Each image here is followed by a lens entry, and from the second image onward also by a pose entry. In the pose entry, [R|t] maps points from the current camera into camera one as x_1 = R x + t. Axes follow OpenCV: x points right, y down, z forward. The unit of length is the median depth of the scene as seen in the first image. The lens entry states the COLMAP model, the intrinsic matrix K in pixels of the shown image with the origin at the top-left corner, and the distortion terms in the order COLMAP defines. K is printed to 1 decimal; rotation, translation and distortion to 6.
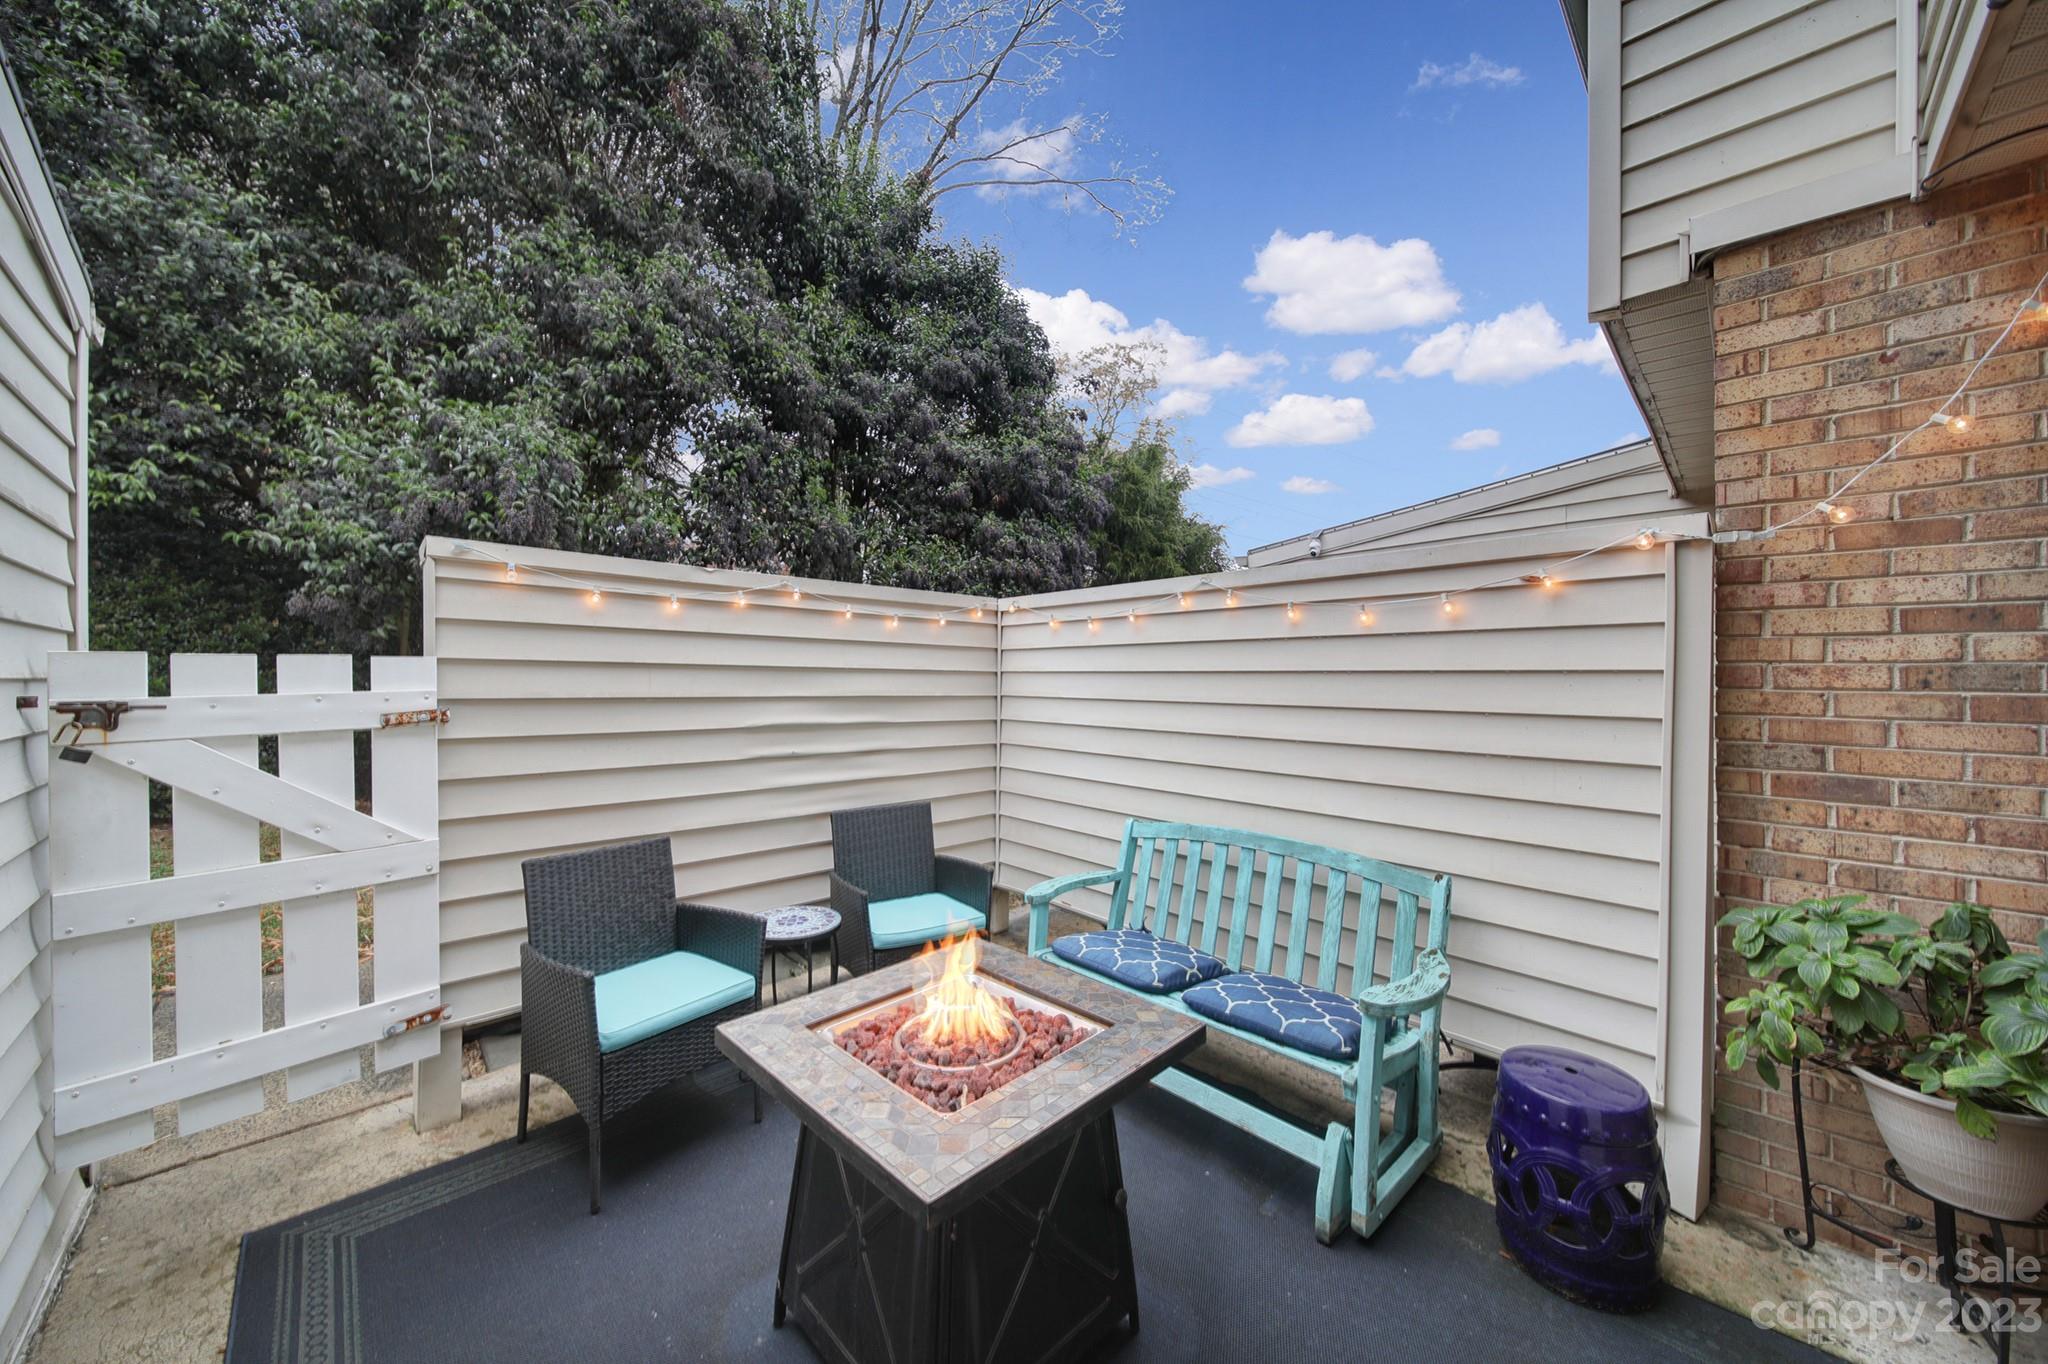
lens RADIAL K [[719.5, 0, 1037.4], [0, 719.5, 687.1], [0, 0, 1]] dist [-0.000414, 0.000037]
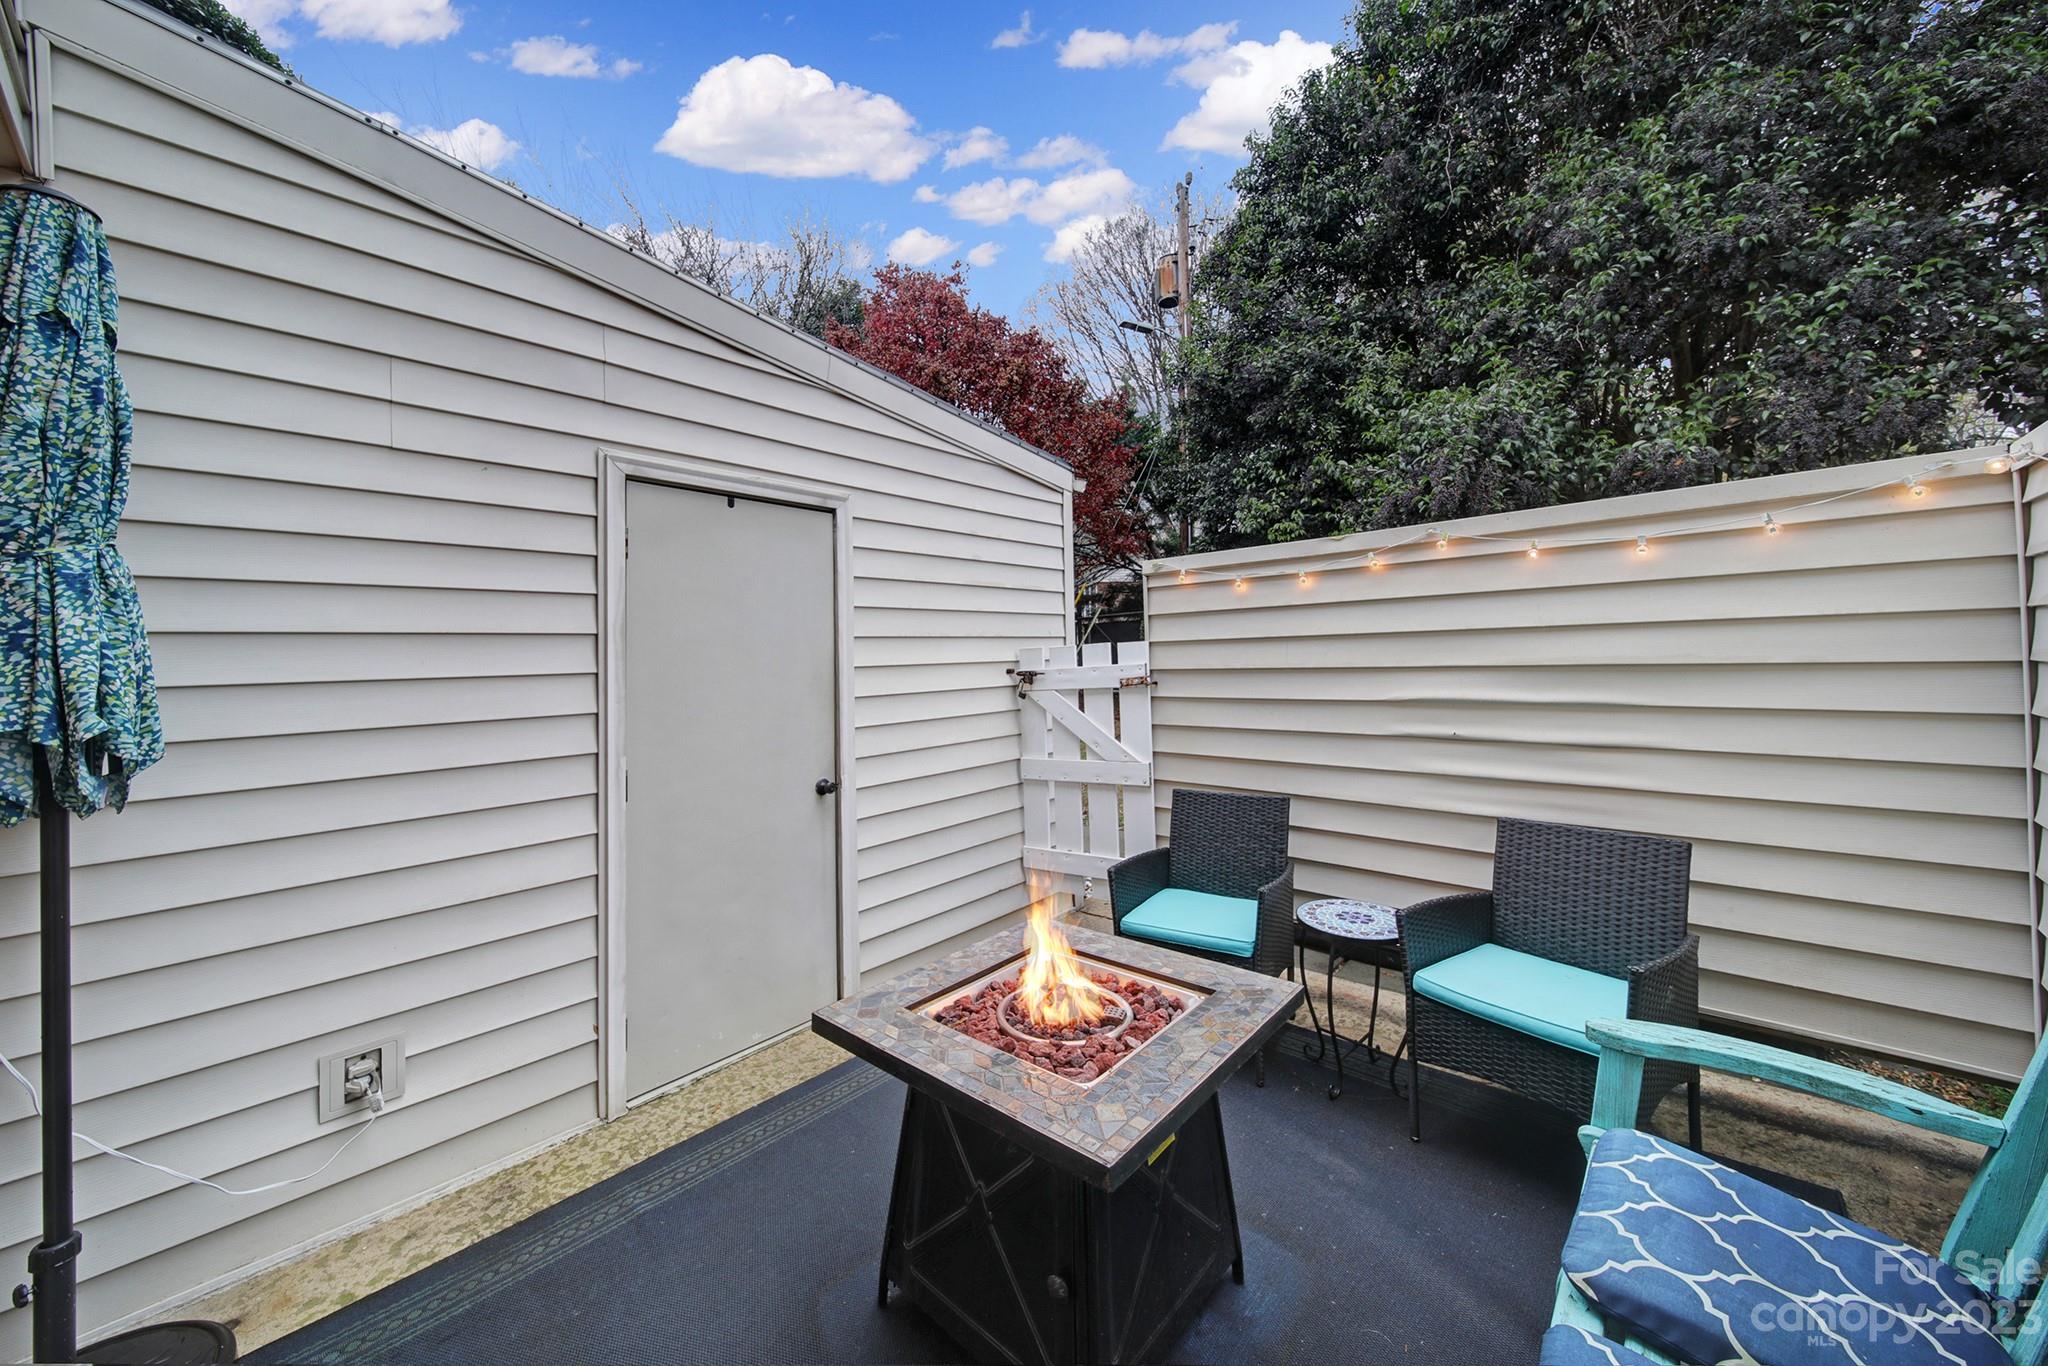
lens RADIAL K [[736.1, 0, 1019.7], [0, 736.1, 665.2], [0, 0, 1]] dist [0.000480, 0.000032]
pose [[0.057796, 0.002015, -0.998326, 0.684259], [0.024023, 0.999706, 0.003408, -0.003612], [0.998039, -0.024180, 0.057730, 0.660917]]
